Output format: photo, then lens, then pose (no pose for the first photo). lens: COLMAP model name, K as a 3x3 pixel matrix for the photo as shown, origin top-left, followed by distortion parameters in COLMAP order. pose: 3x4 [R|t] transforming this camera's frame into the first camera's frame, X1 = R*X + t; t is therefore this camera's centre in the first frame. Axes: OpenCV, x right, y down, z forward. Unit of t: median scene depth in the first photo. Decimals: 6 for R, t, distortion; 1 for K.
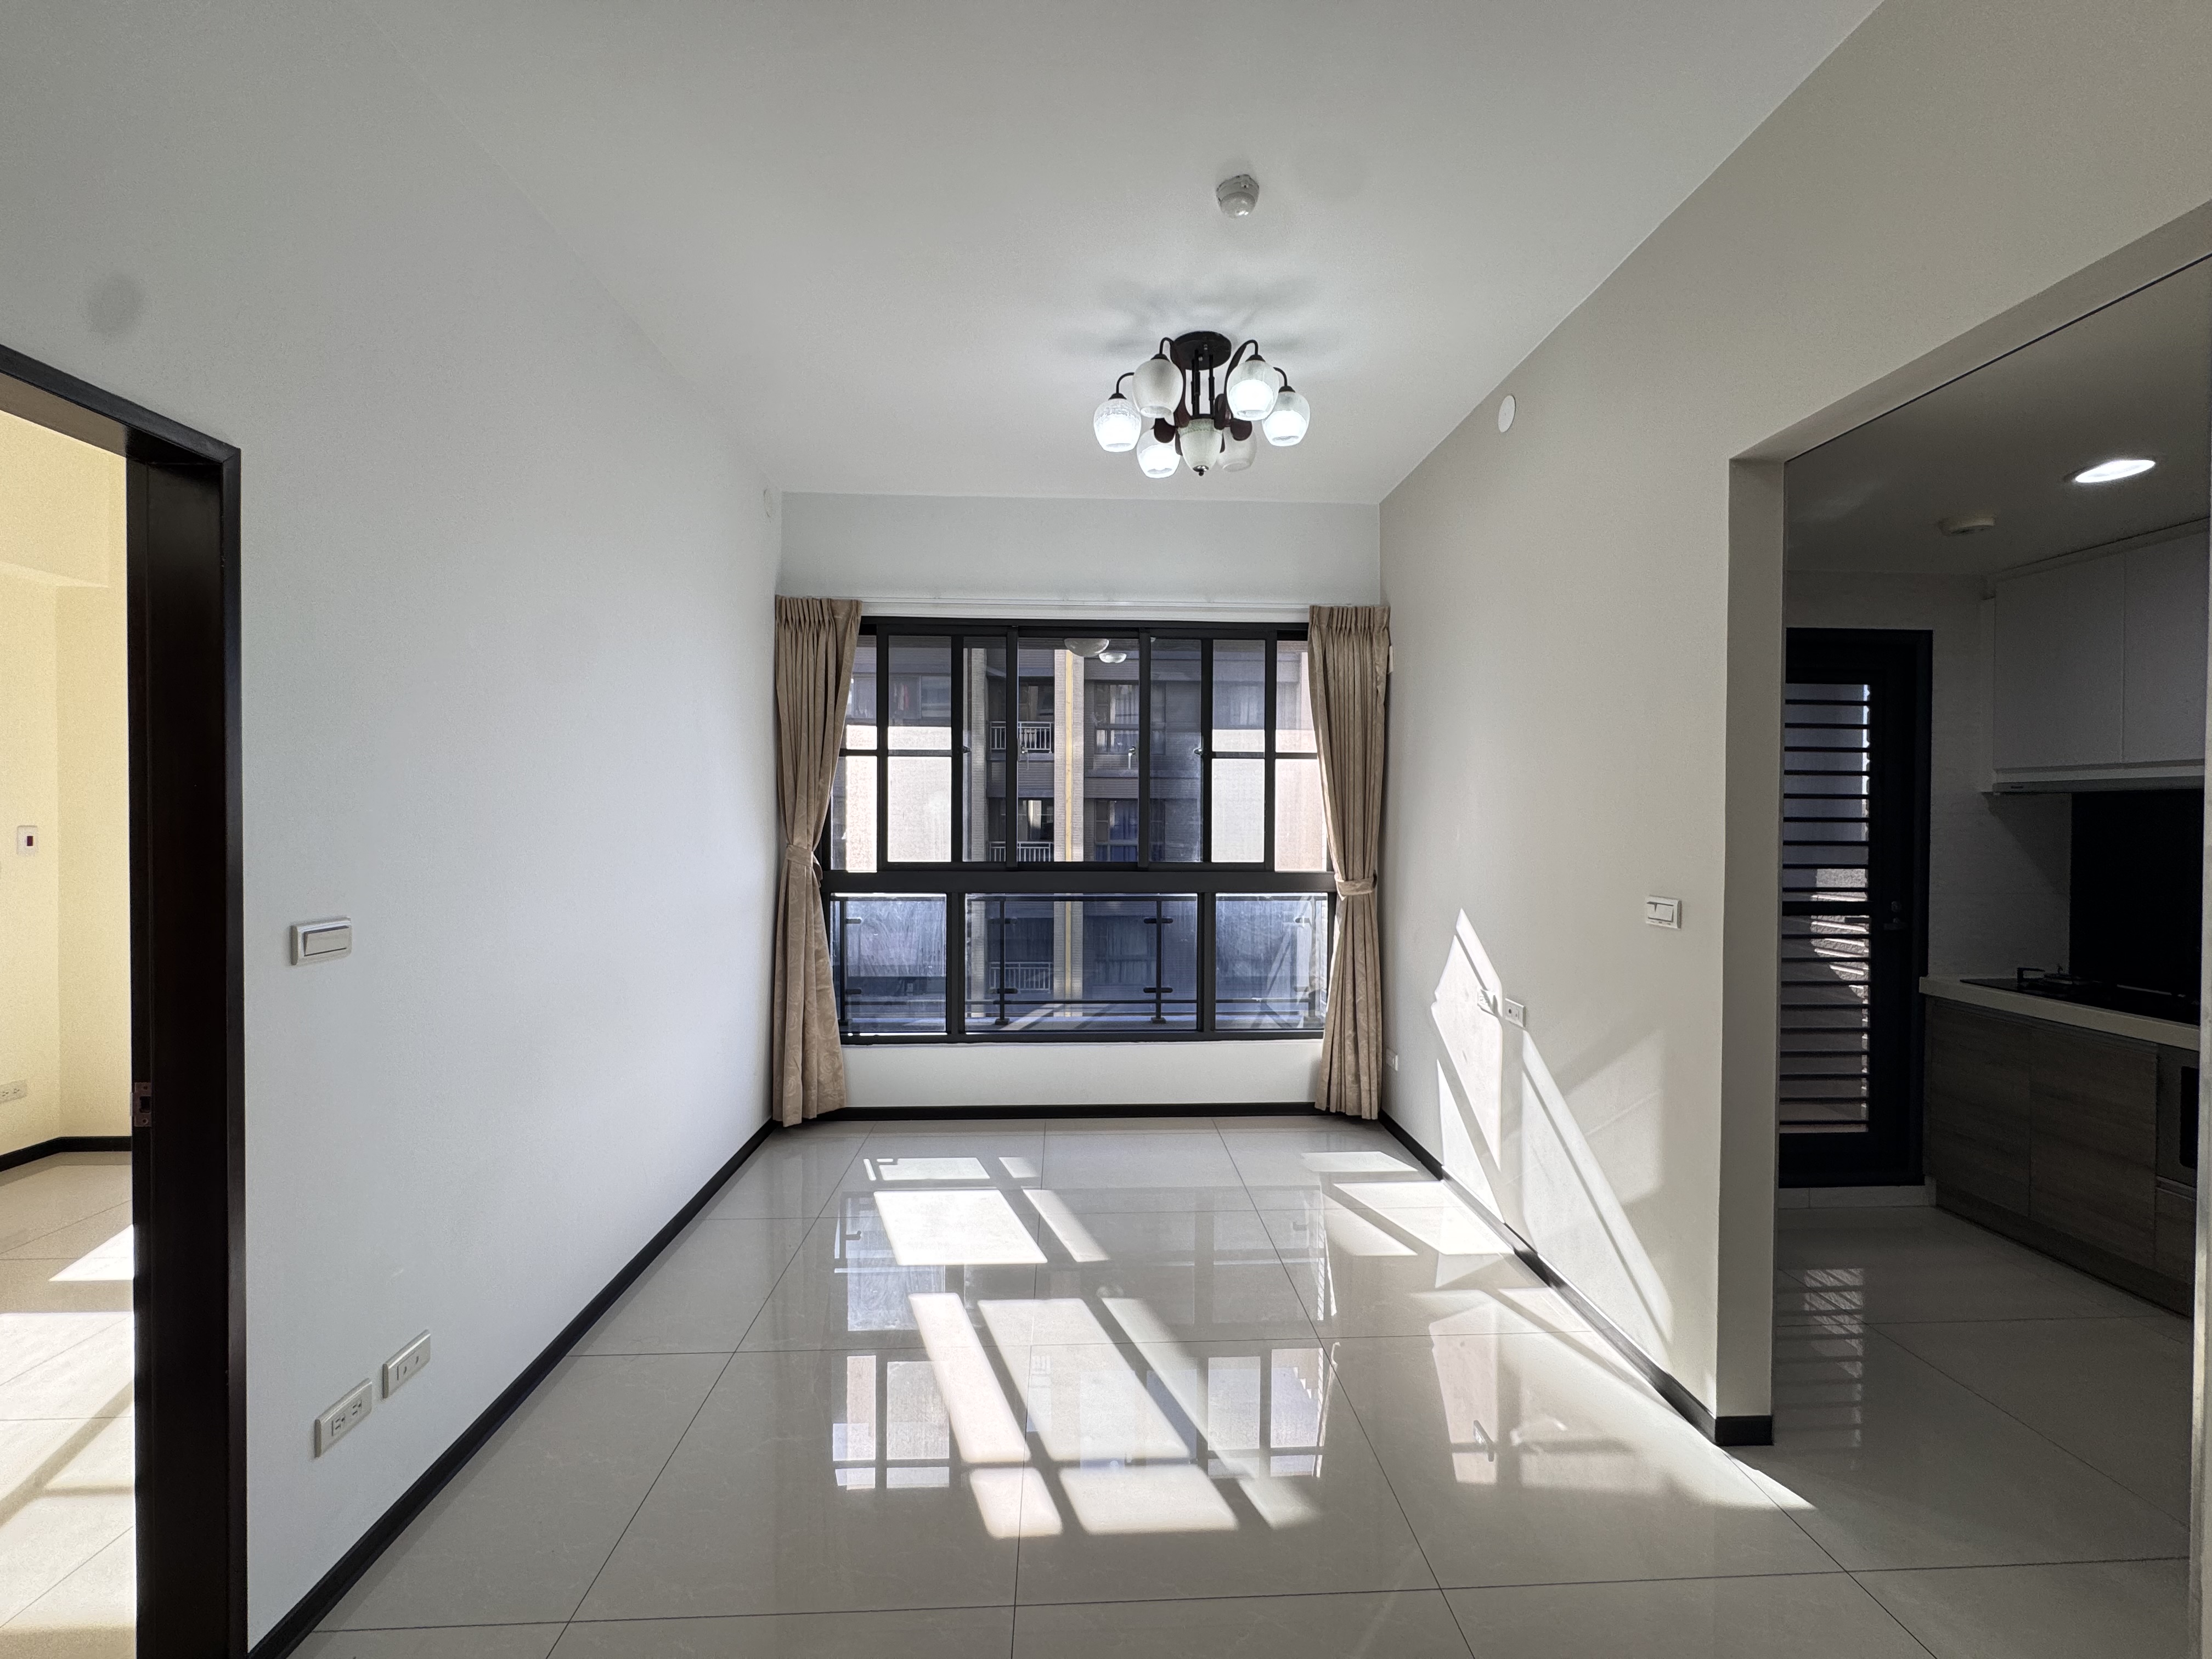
lens RADIAL K [[881.7, 0, 1097.8], [0, 881.7, 830.4], [0, 0, 1]] dist [-0.003106, -0.000093]
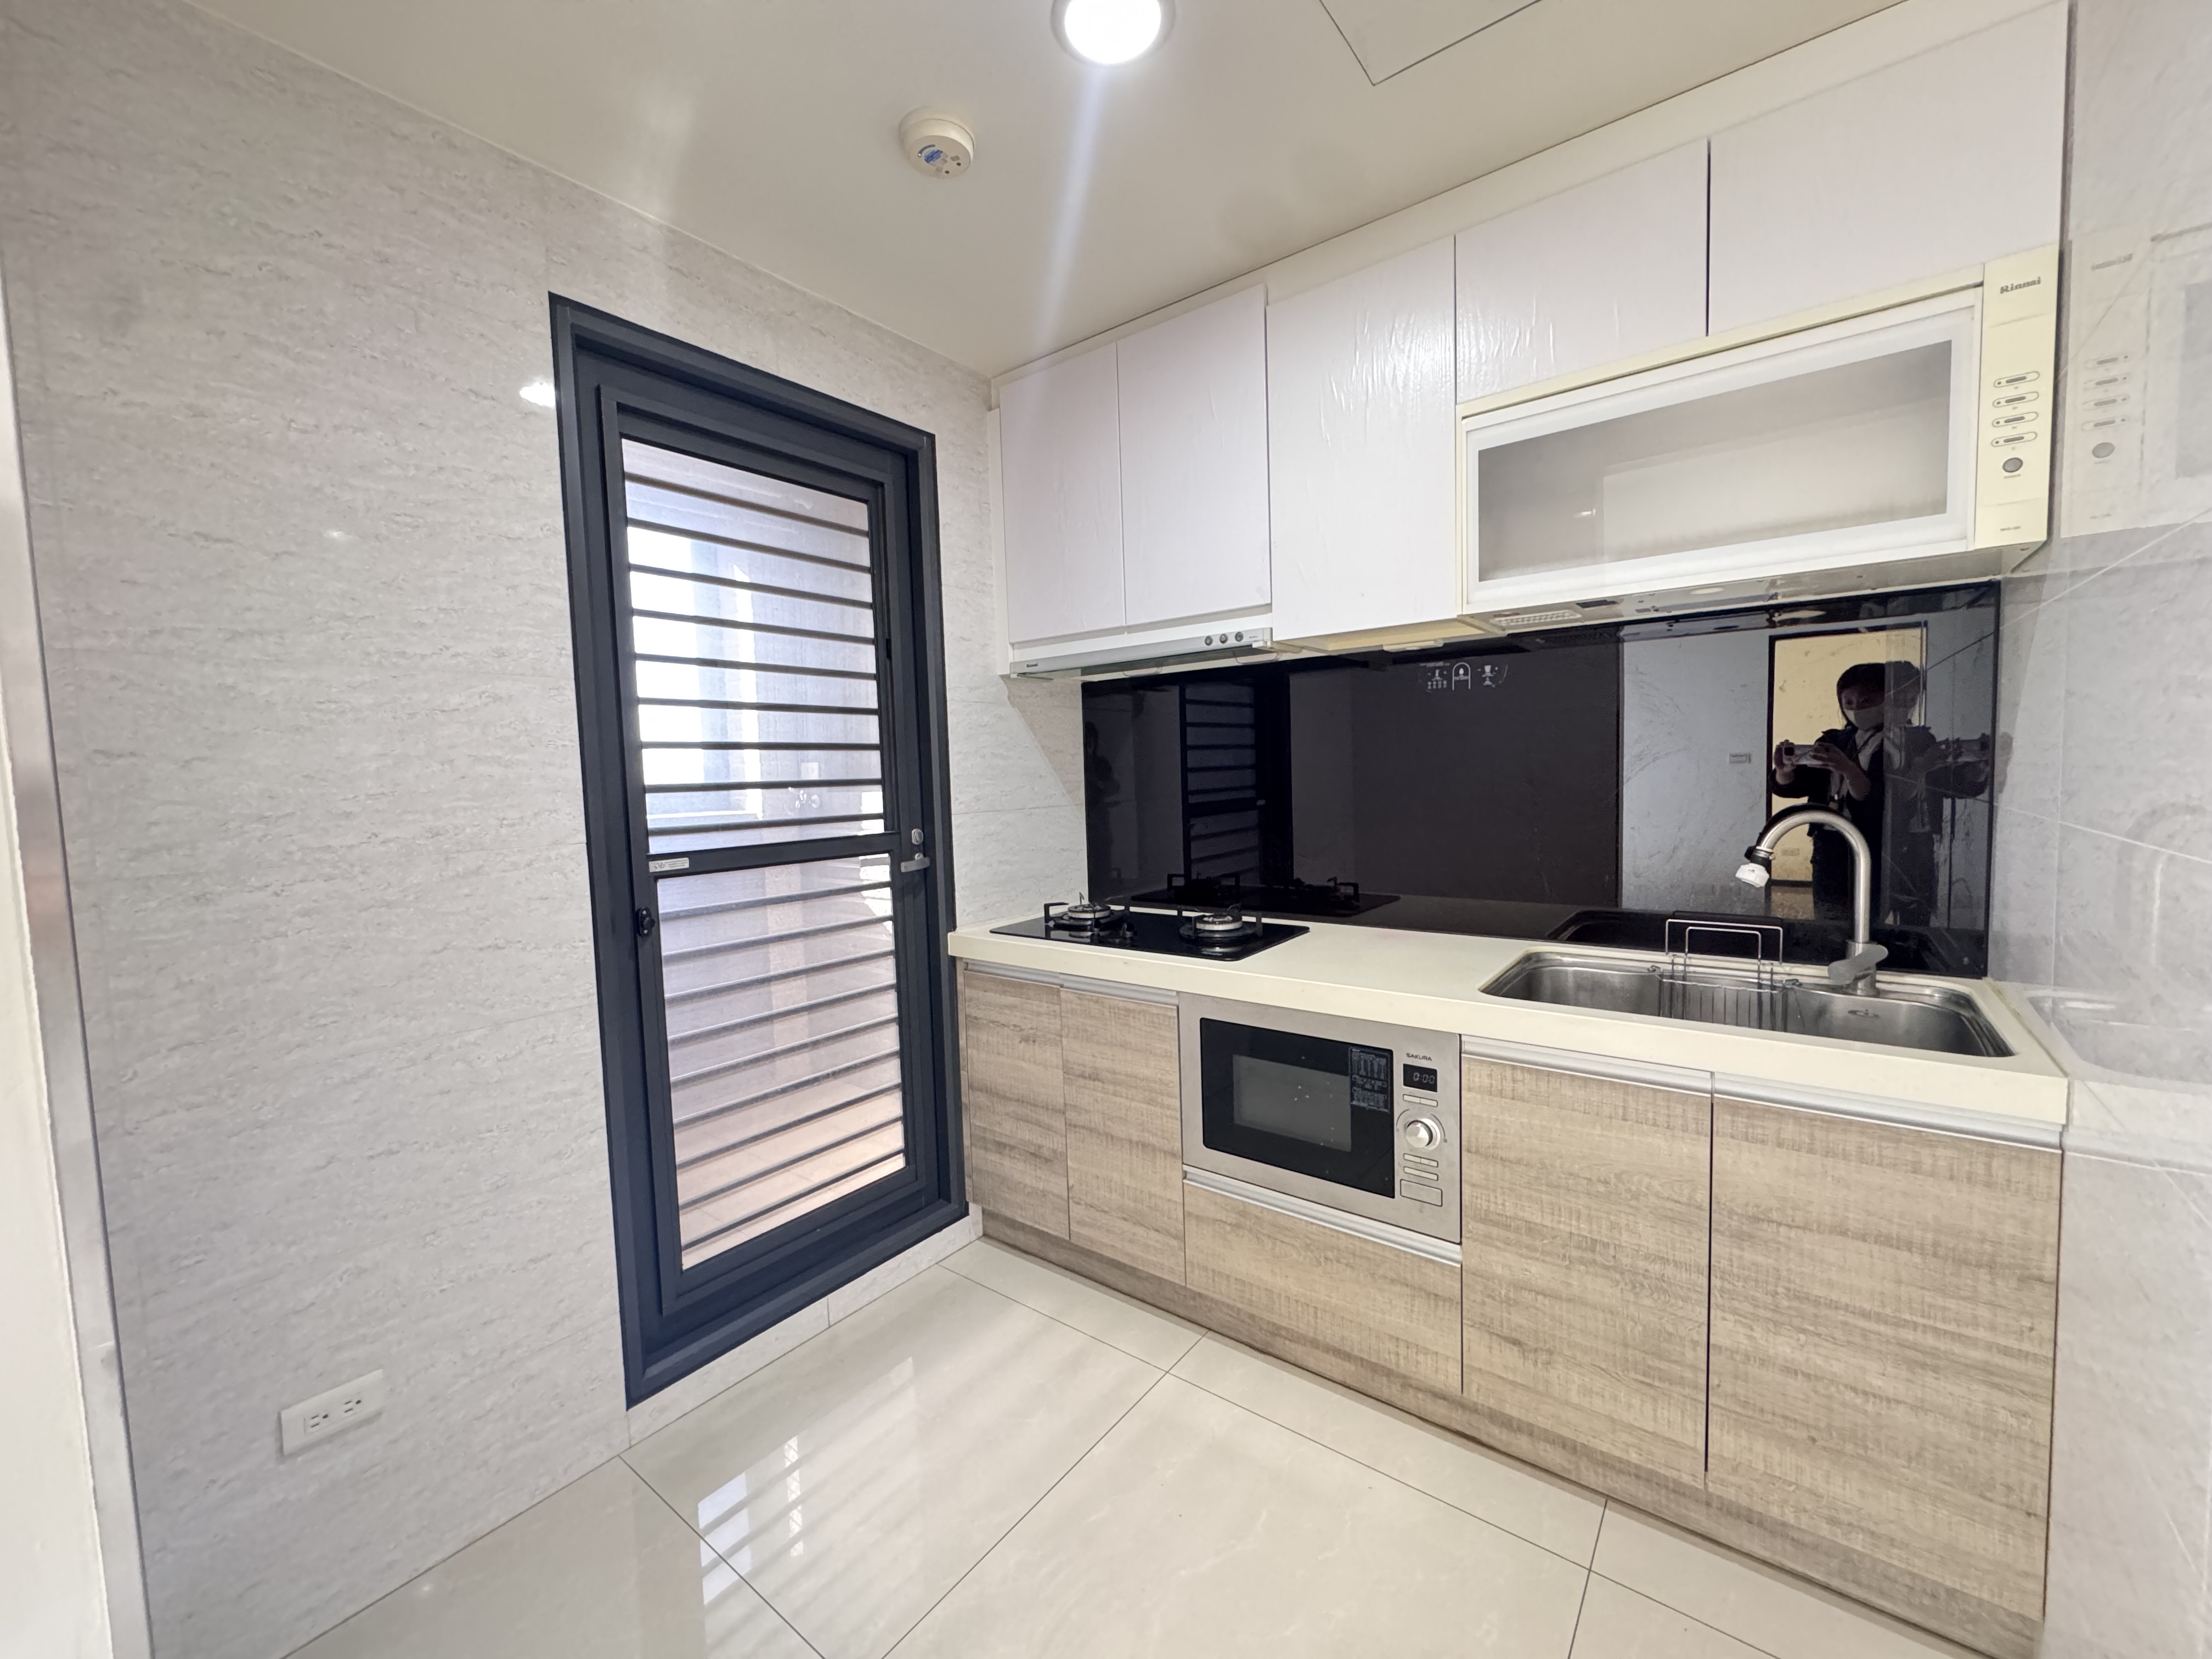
lens RADIAL K [[881.7, 0, 1106.2], [0, 881.7, 826.2], [0, 0, 1]] dist [-0.003106, -0.000093]
pose [[0.641281, -0.080452, 0.763077, 0.486040], [0.043398, 0.996699, 0.068612, 0.038452], [-0.766078, -0.010884, 0.642655, 0.451206]]
